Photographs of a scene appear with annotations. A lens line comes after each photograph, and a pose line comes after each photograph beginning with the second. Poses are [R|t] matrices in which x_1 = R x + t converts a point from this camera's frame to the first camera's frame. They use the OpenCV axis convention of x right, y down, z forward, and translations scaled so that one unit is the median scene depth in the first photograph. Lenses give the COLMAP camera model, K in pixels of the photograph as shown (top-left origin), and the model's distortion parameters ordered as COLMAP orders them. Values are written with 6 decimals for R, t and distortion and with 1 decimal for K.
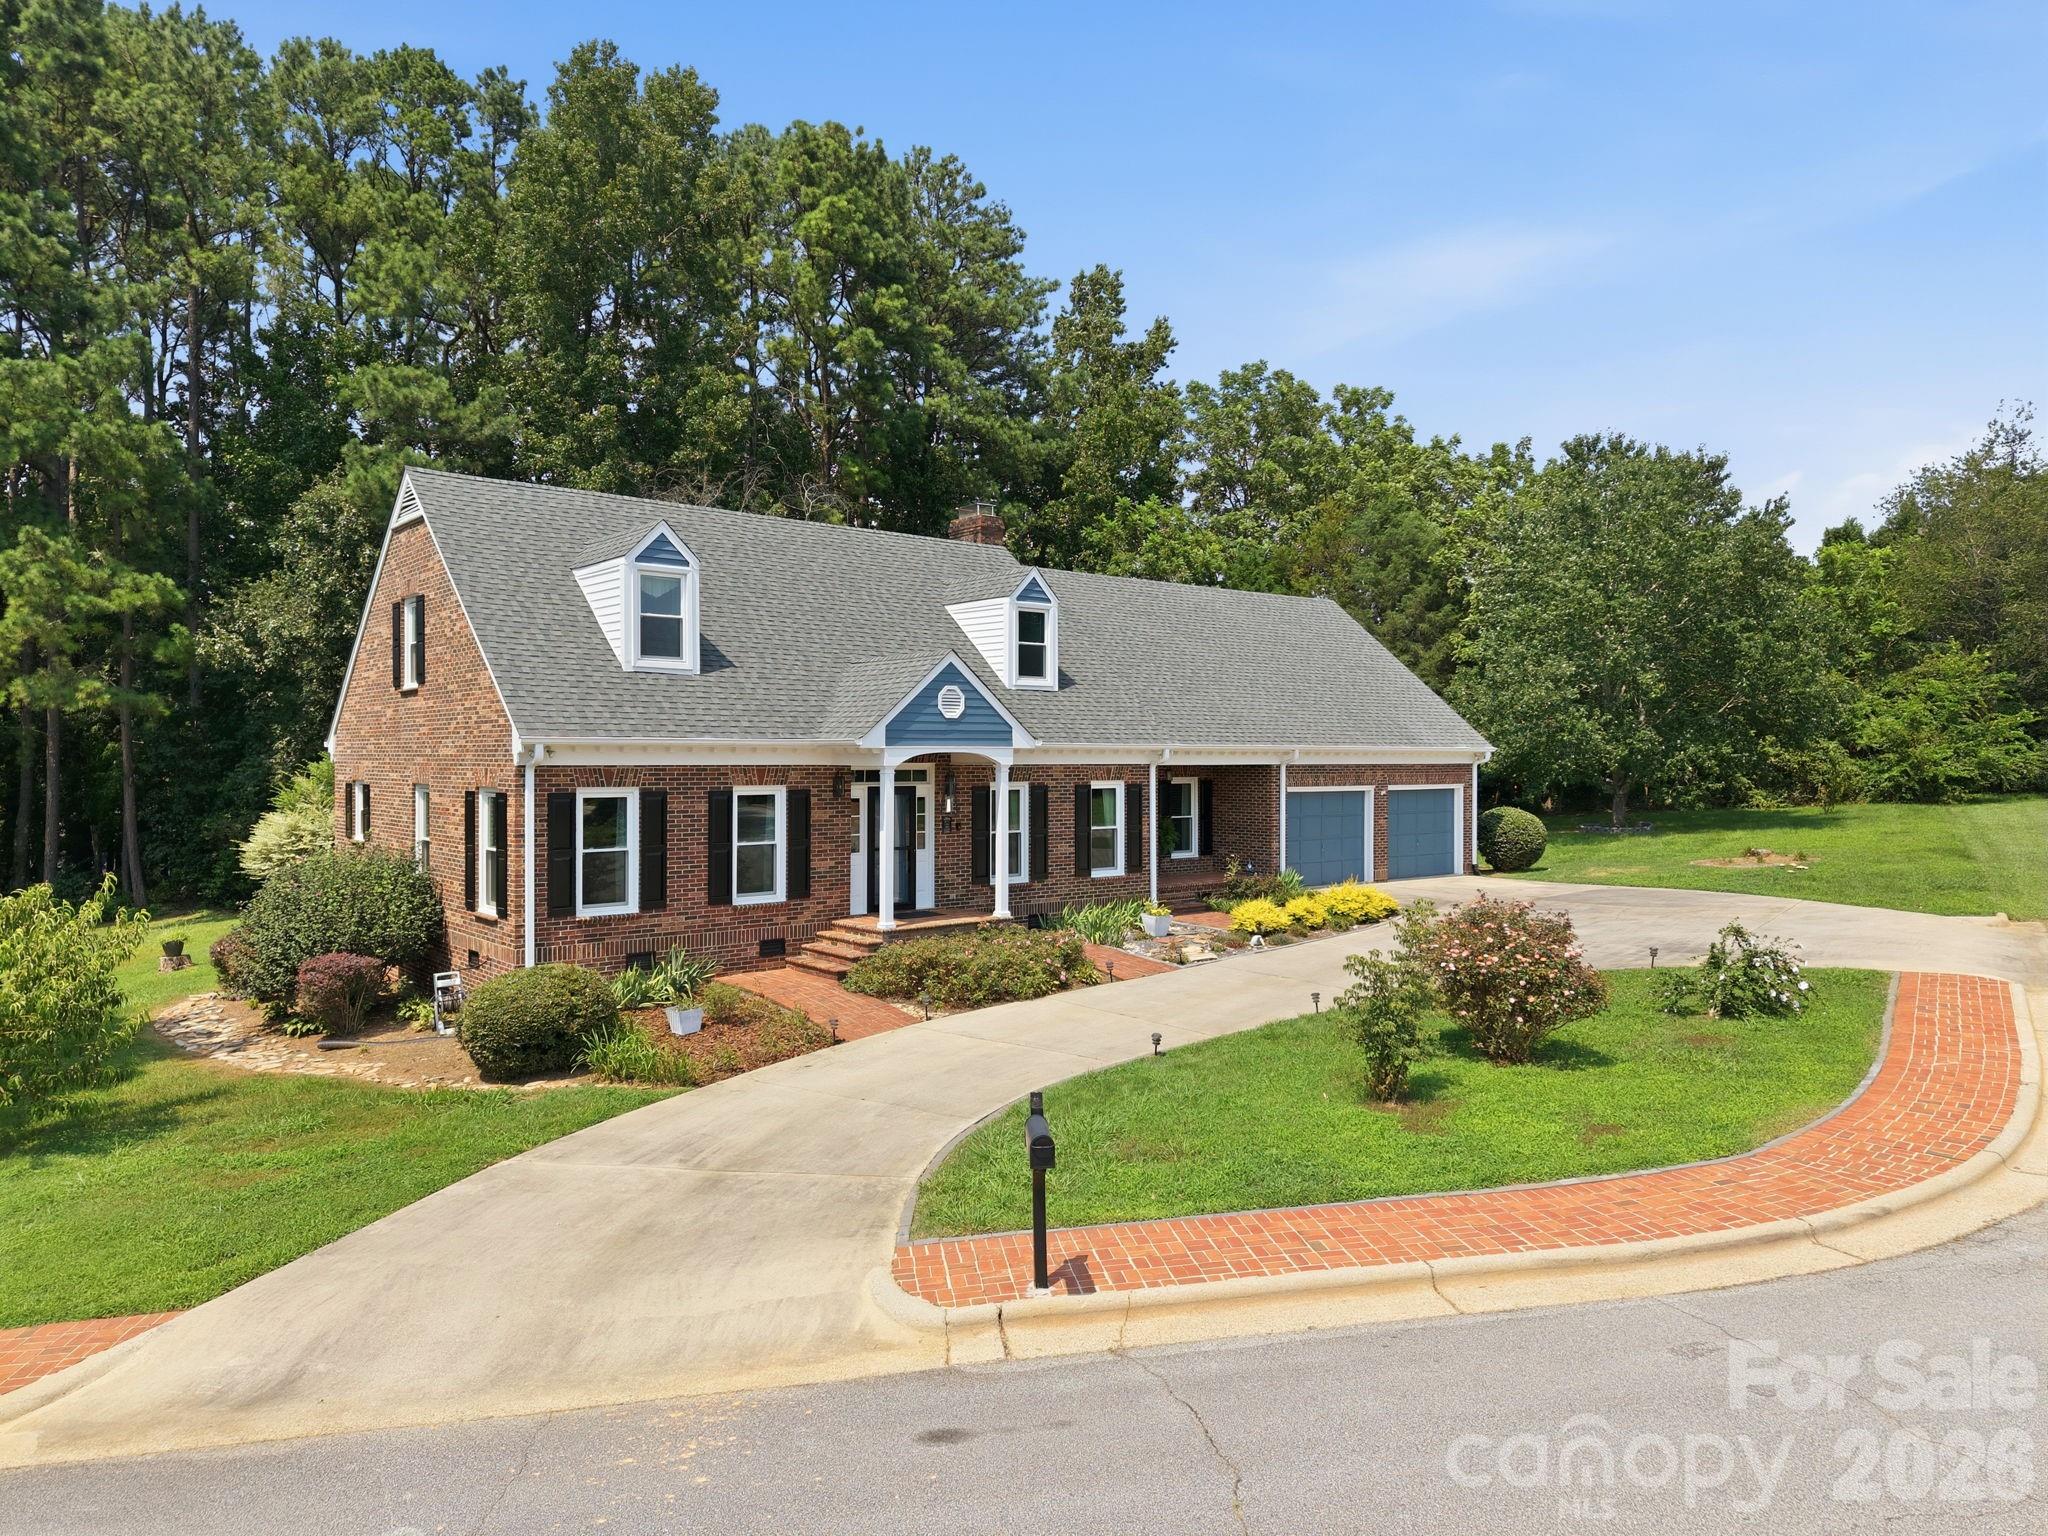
lens RADIAL K [[1363.0, 0, 1030.8], [0, 1363.0, 747.7], [0, 0, 1]] dist [0.030942, -0.028278]
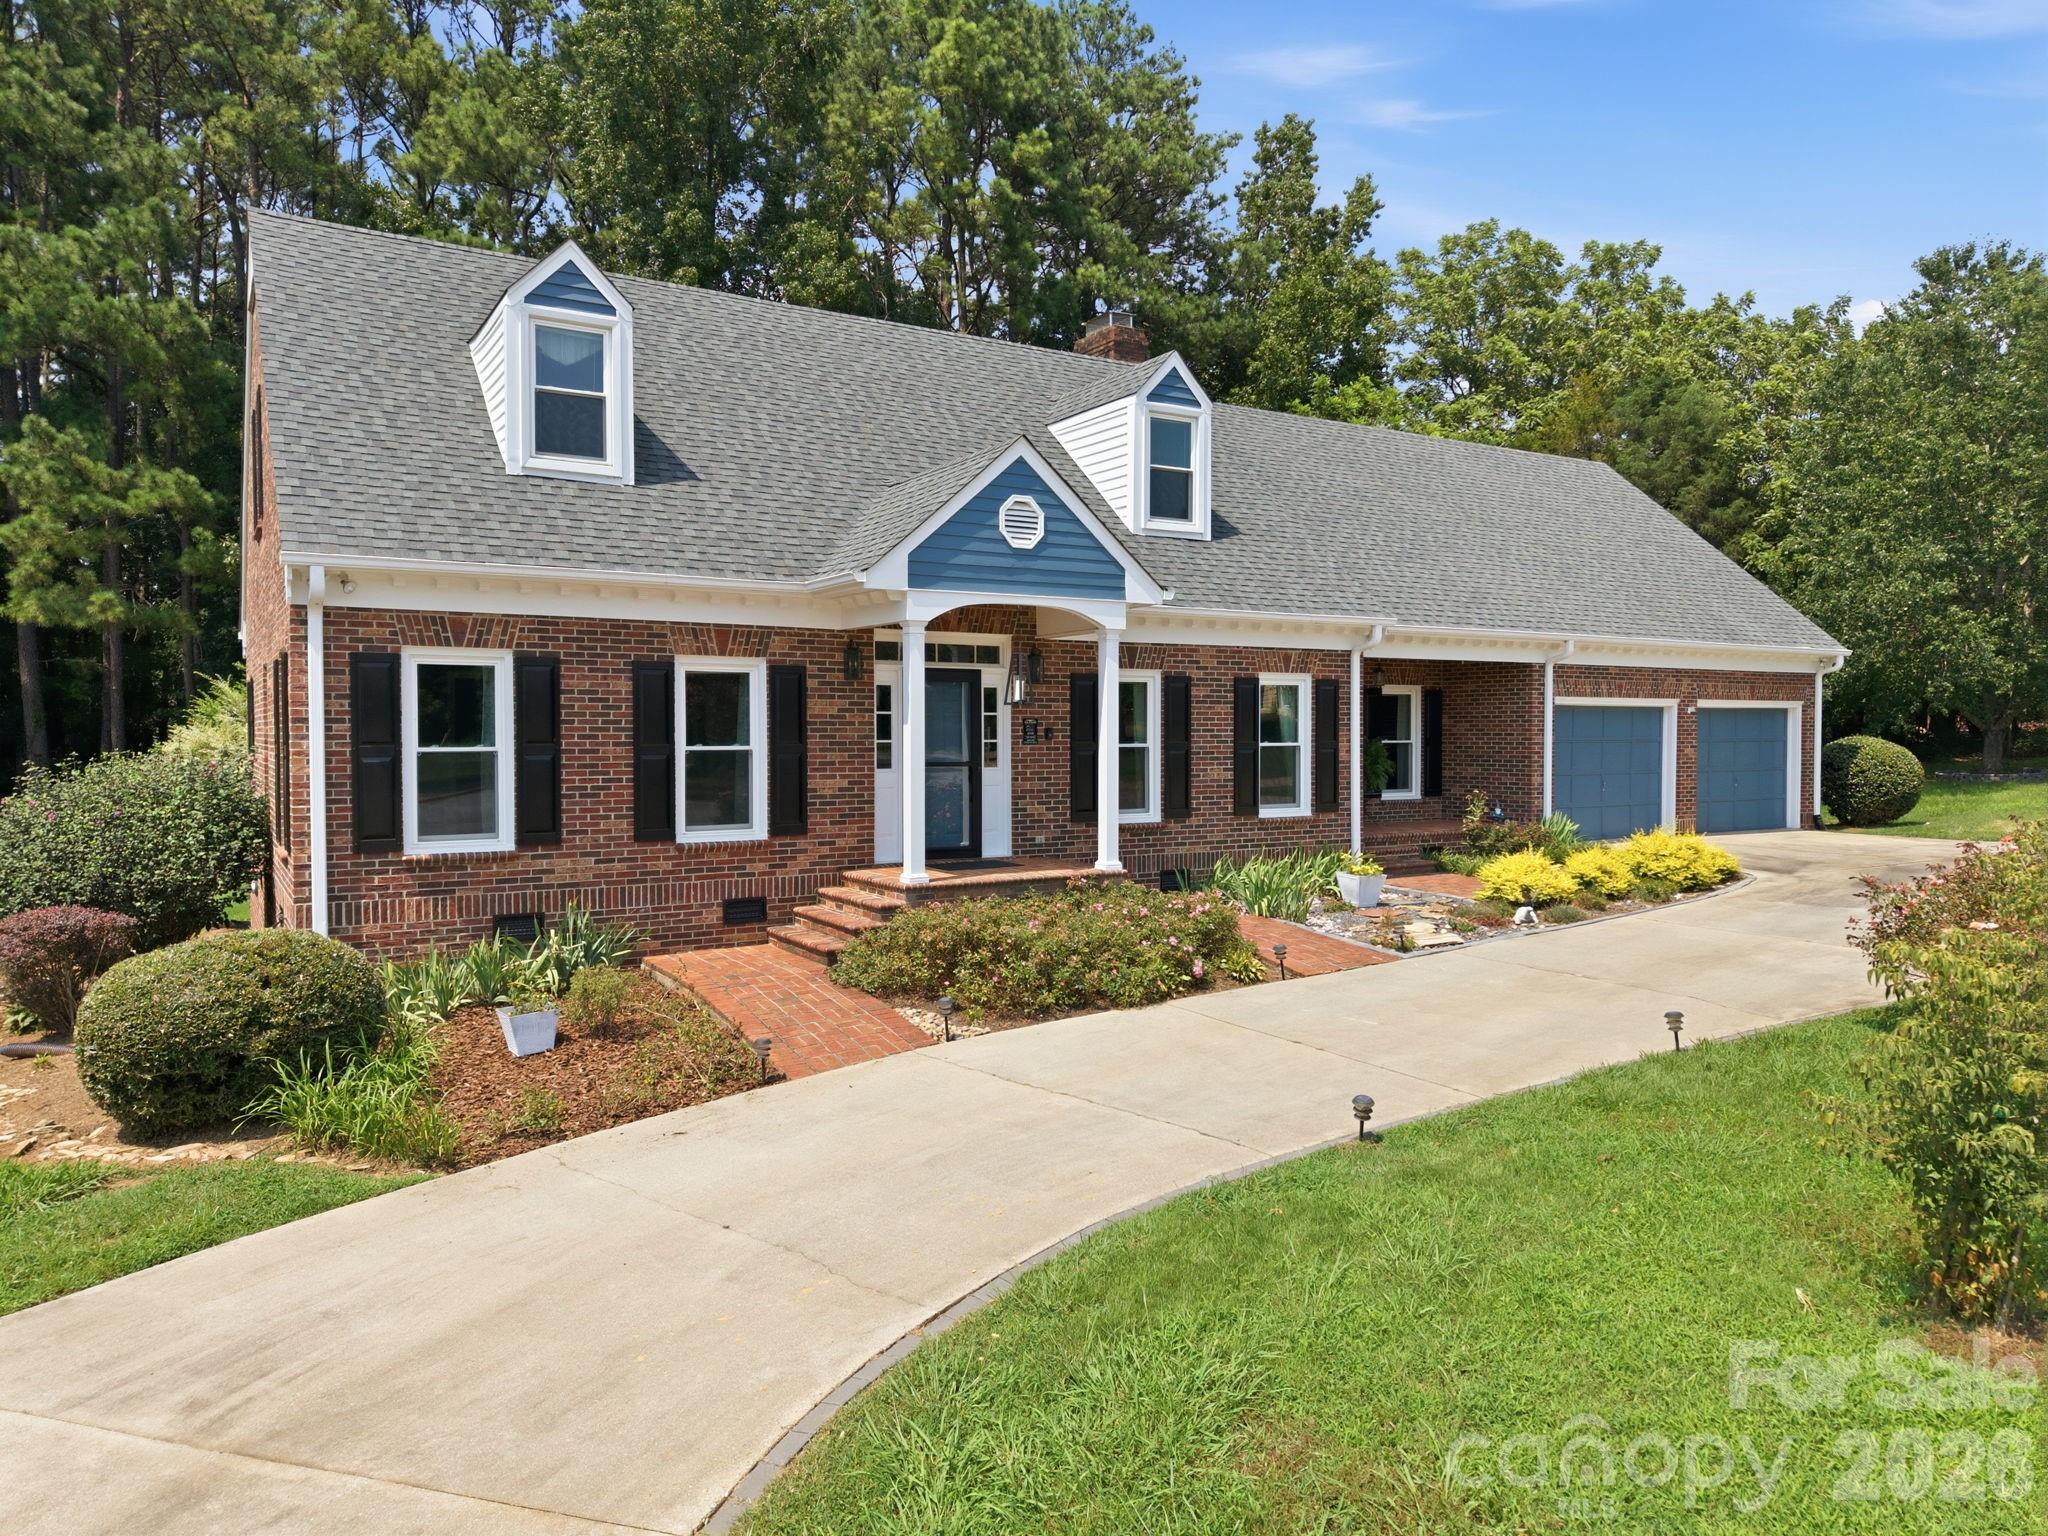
lens RADIAL K [[1363.0, 0, 1022.6], [0, 1363.0, 756.7], [0, 0, 1]] dist [0.030942, -0.028278]
pose [[0.989225, 0.001081, -0.146403, 0.031168], [0.002566, 0.999691, 0.024719, 0.054852], [0.146384, -0.024828, 0.988916, 0.362378]]
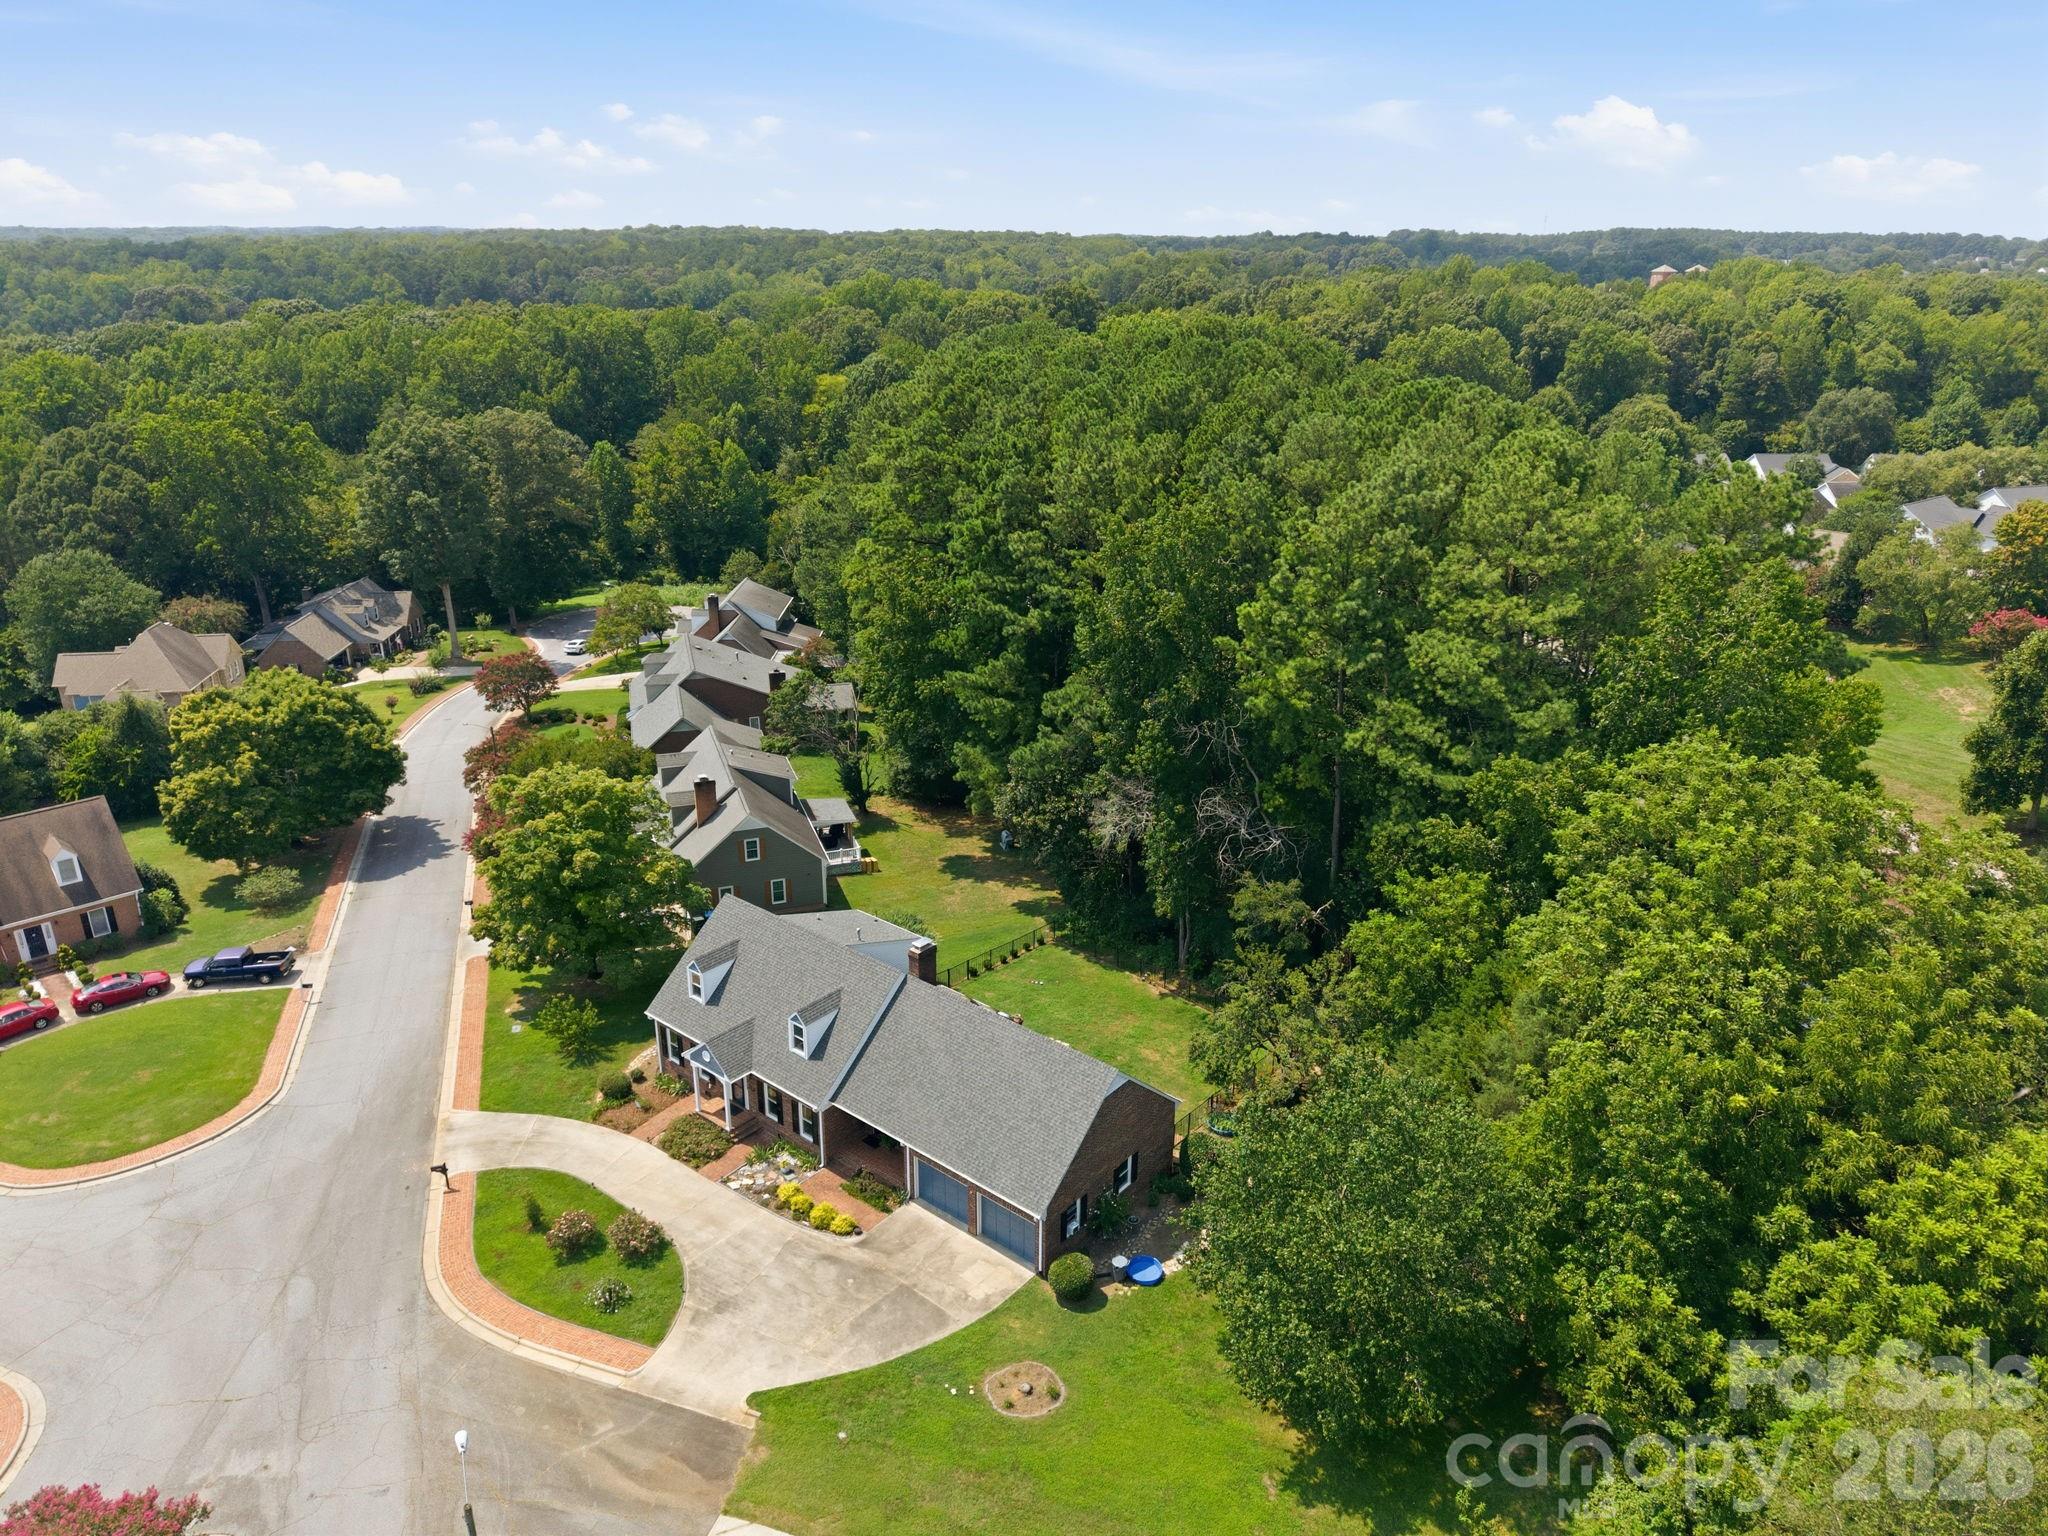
lens RADIAL K [[1363.0, 0, 1022.2], [0, 1363.0, 768.3], [0, 0, 1]] dist [0.030942, -0.028278]
pose [[0.181685, 0.348847, -0.919400, 2.405096], [-0.000973, 0.935024, 0.354583, -1.560481], [0.983356, -0.063528, 0.170219, 1.142602]]
